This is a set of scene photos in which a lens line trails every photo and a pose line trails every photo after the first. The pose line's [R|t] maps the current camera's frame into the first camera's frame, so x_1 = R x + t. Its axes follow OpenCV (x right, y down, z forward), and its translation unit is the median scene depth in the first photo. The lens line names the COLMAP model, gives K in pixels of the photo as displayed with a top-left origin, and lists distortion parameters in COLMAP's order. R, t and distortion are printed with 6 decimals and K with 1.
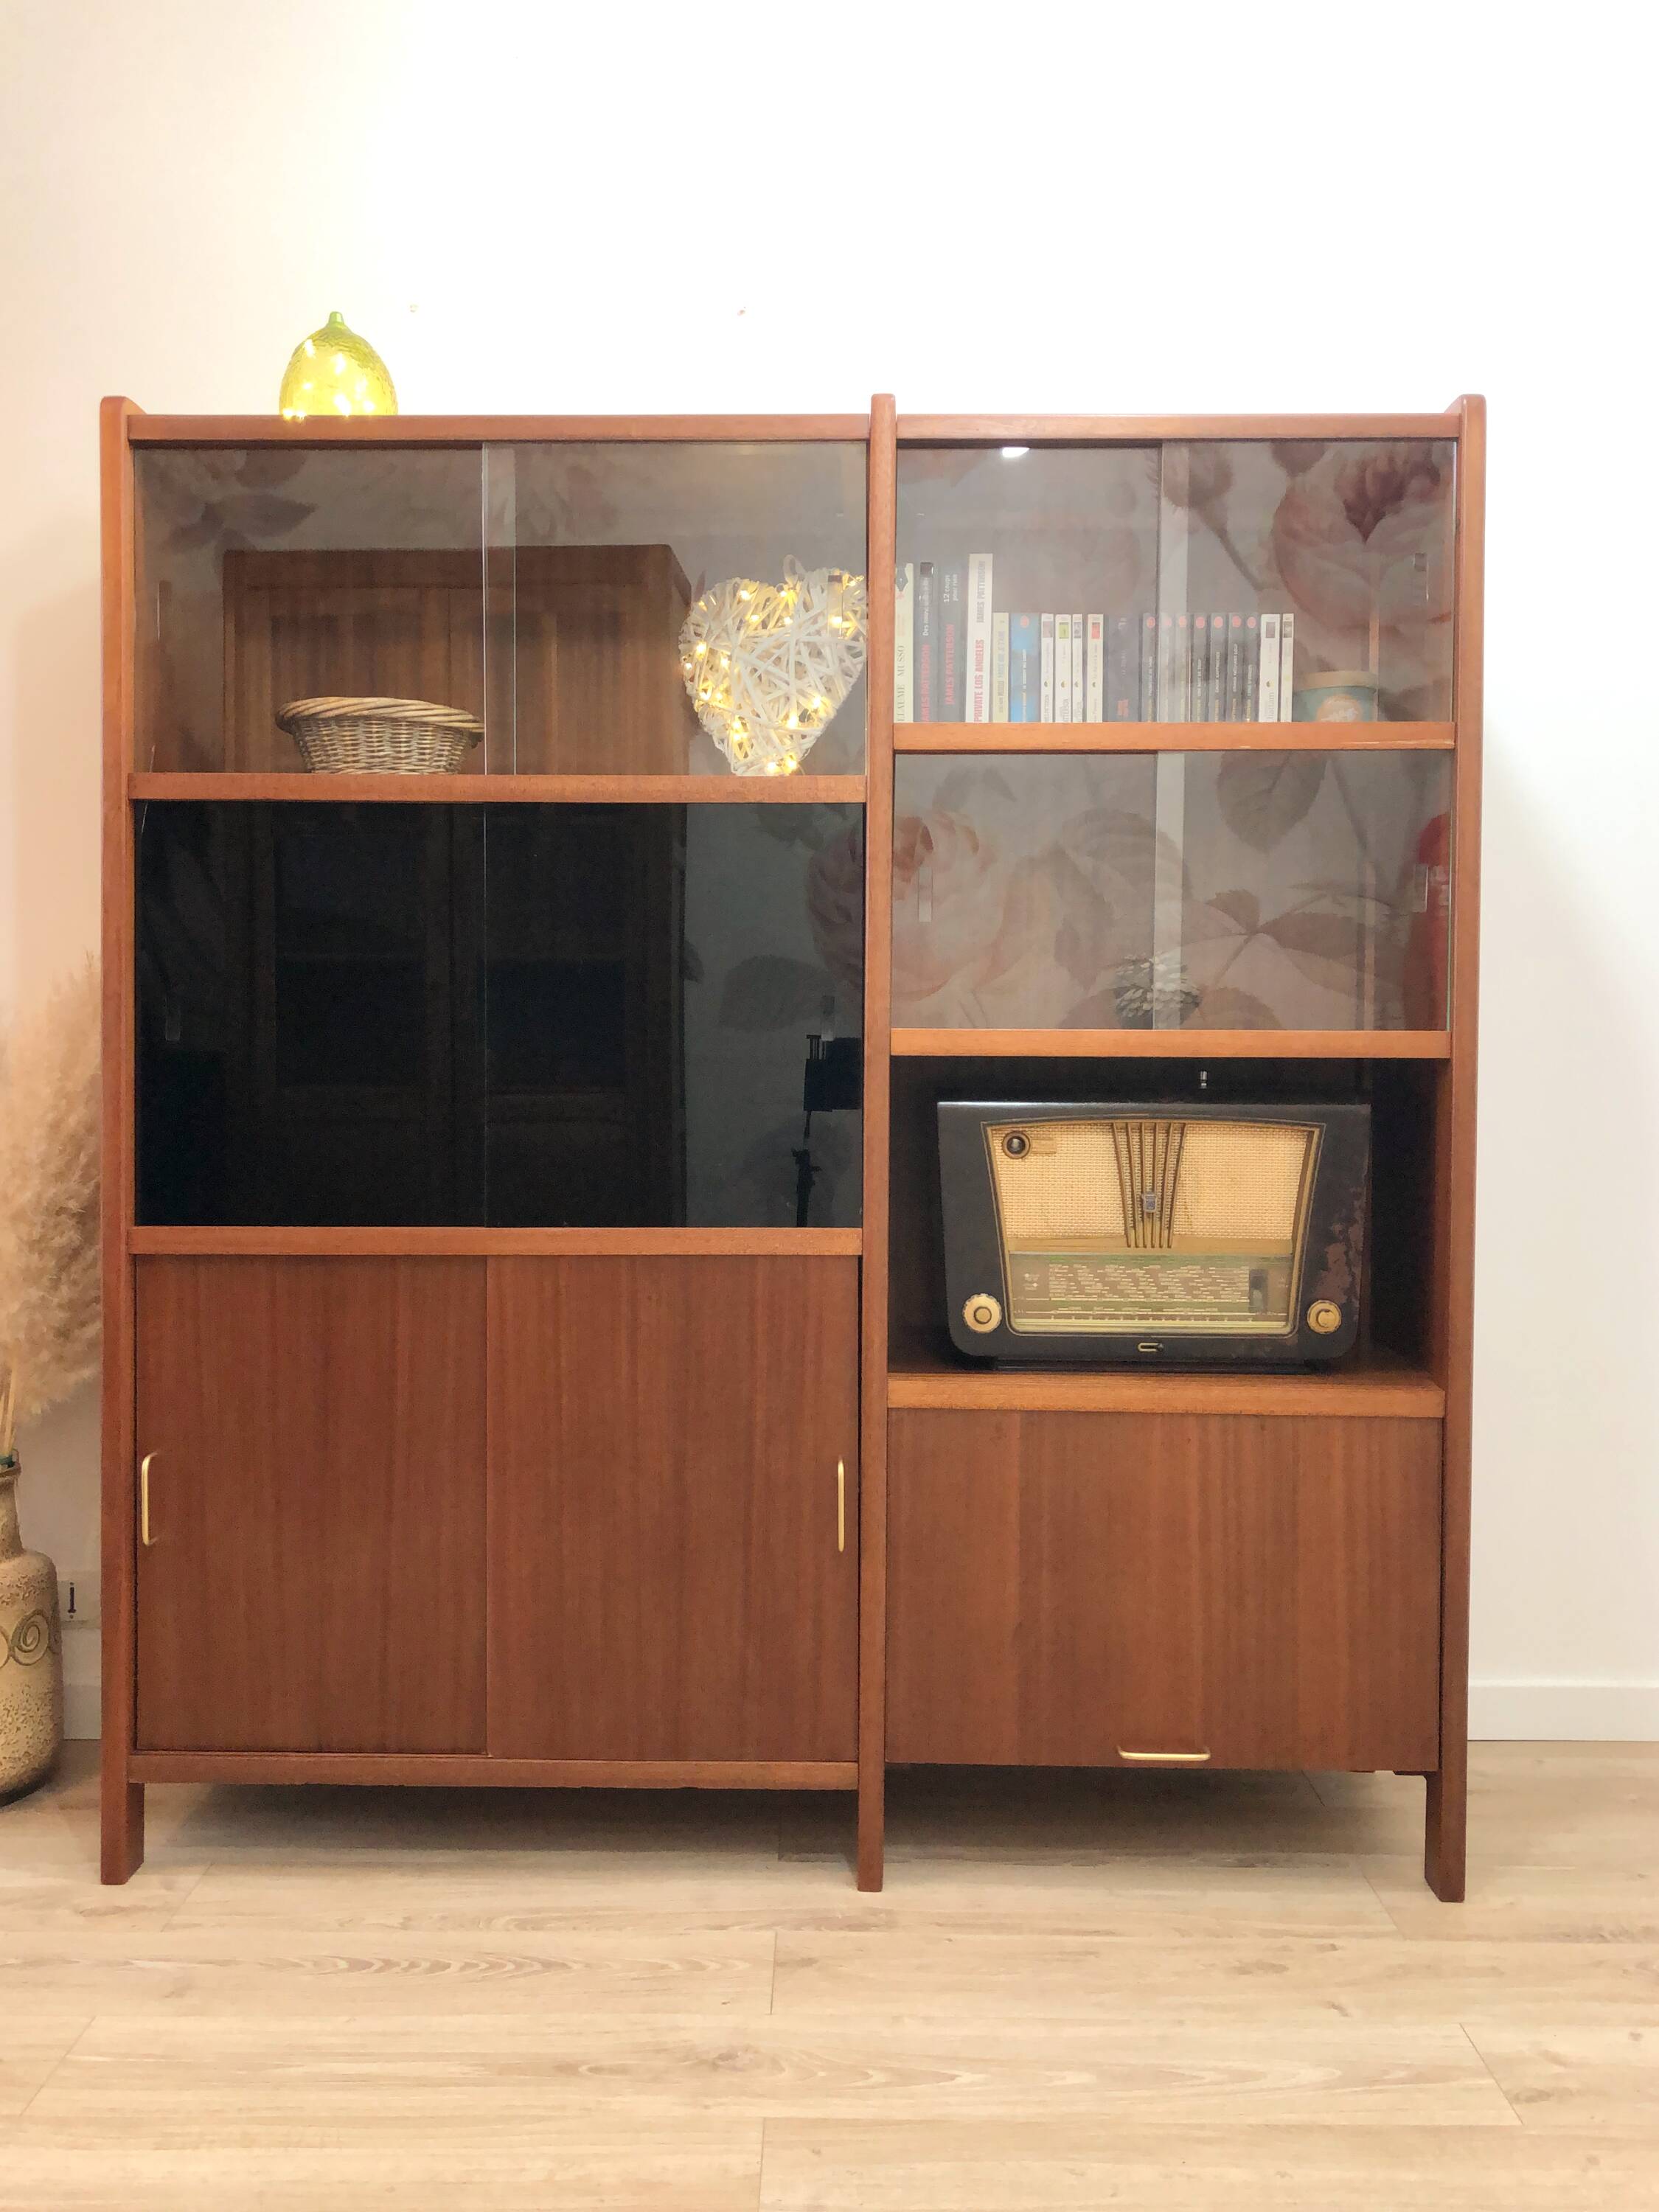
lens RADIAL K [[1931.5, 0, 822.5], [0, 1931.5, 1099.0], [0, 0, 1]] dist [0.027701, -0.009757]
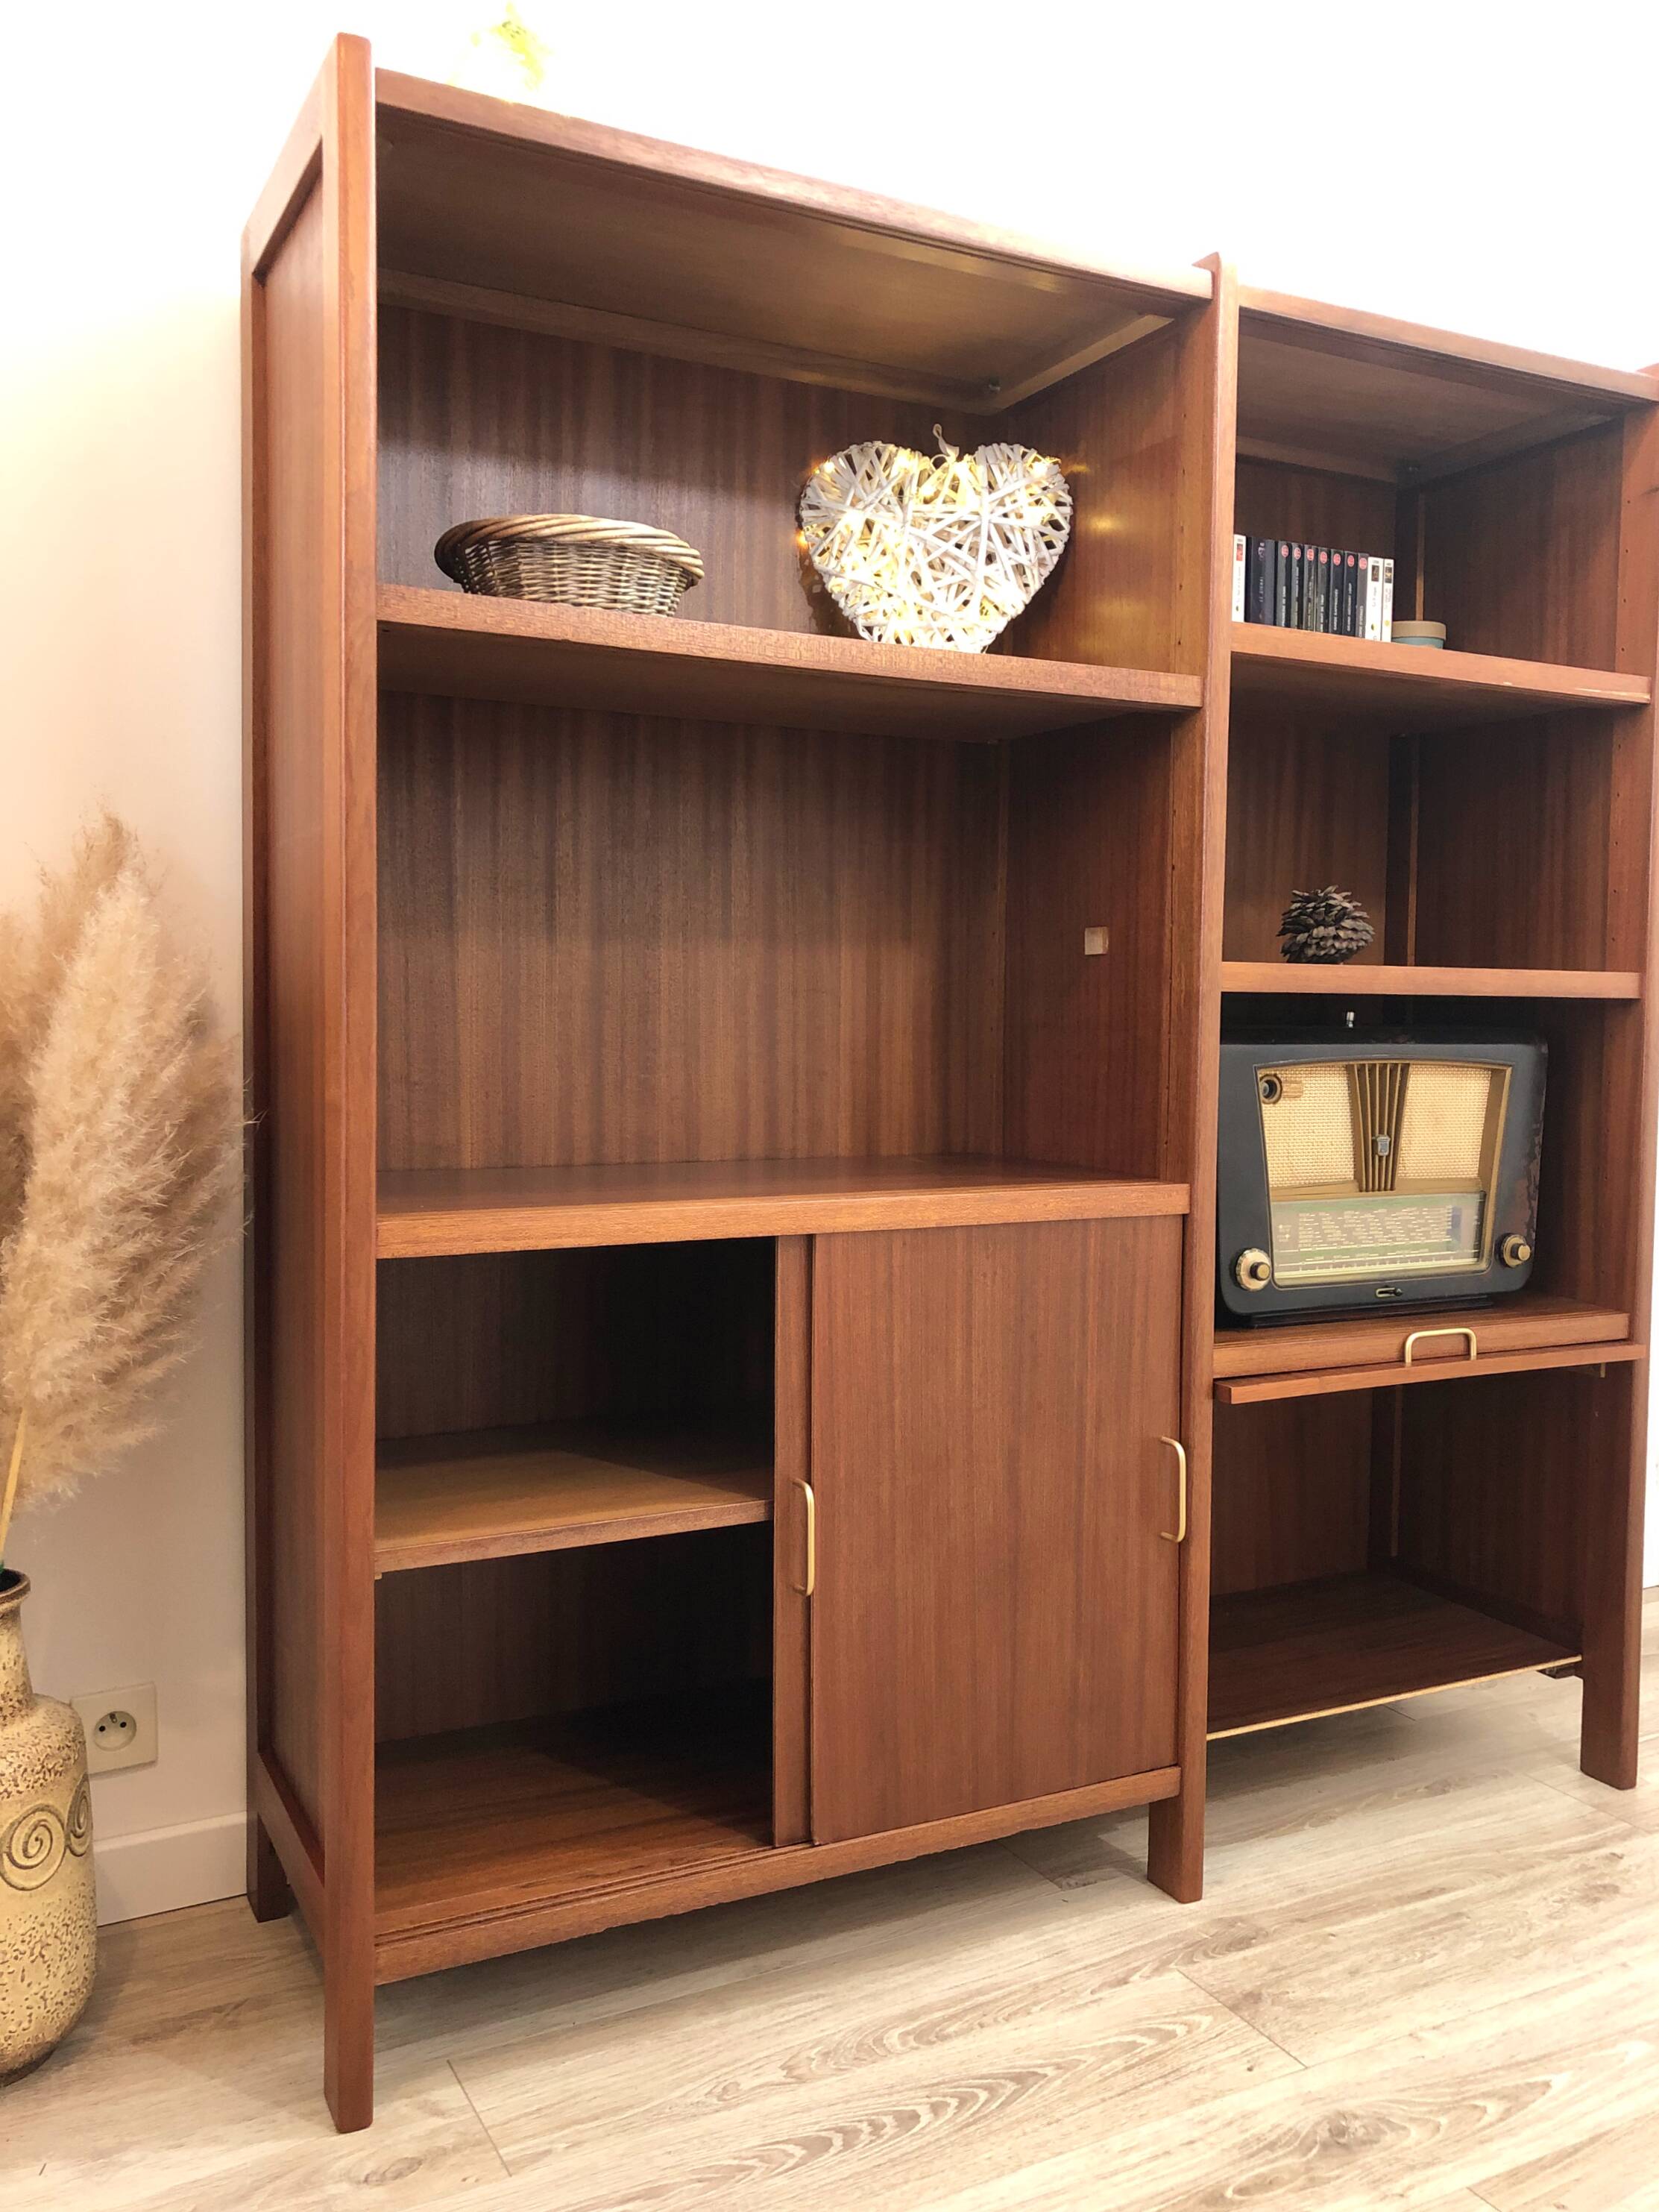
lens RADIAL K [[1814.4, 0, 827.1], [0, 1814.4, 1115.3], [0, 0, 1]] dist [0.022141, -0.005781]
pose [[0.881028, -0.023356, 0.472487, -0.520611], [0.007774, 0.999360, 0.034903, 0.004103], [-0.473000, -0.027078, 0.880646, 0.326750]]
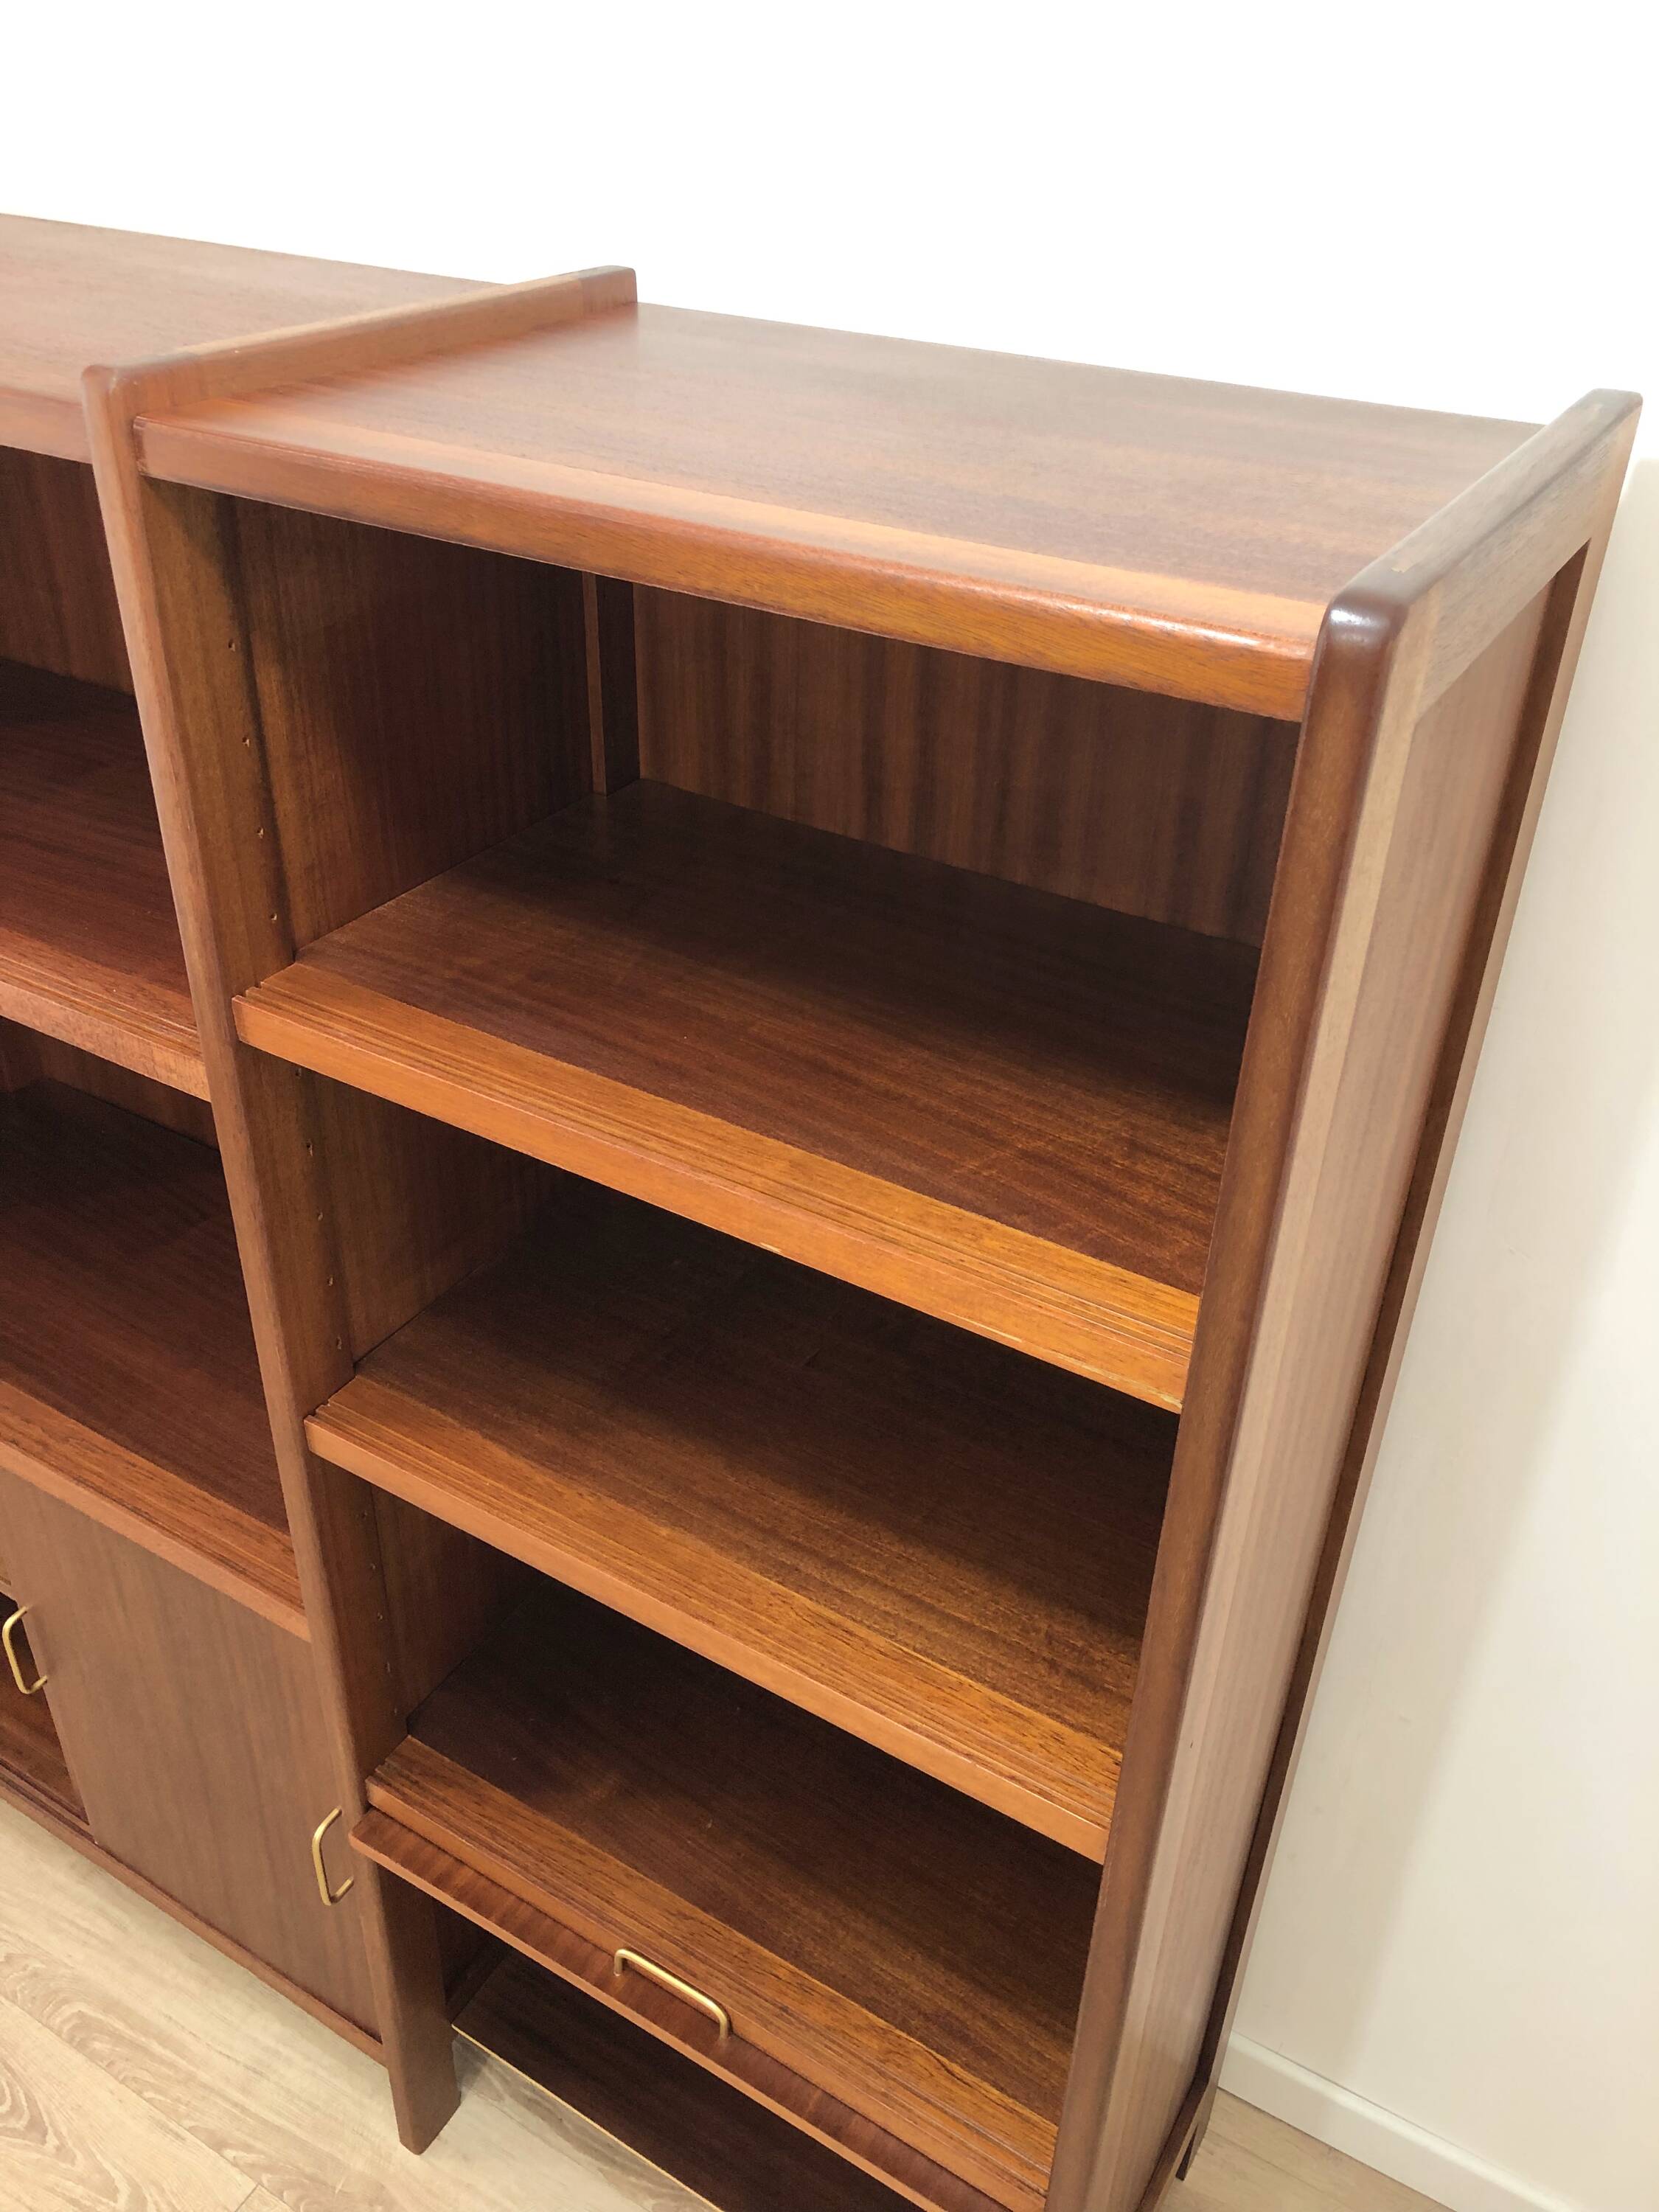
lens RADIAL K [[1823.0, 0, 828.1], [0, 1823.0, 1081.0], [0, 0, 1]] dist [0.000049, -0.003727]
pose [[0.865915, 0.279344, -0.414920, 0.391736], [-0.034073, 0.860537, 0.508246, -0.430890], [0.499030, -0.425960, 0.754670, 0.667446]]
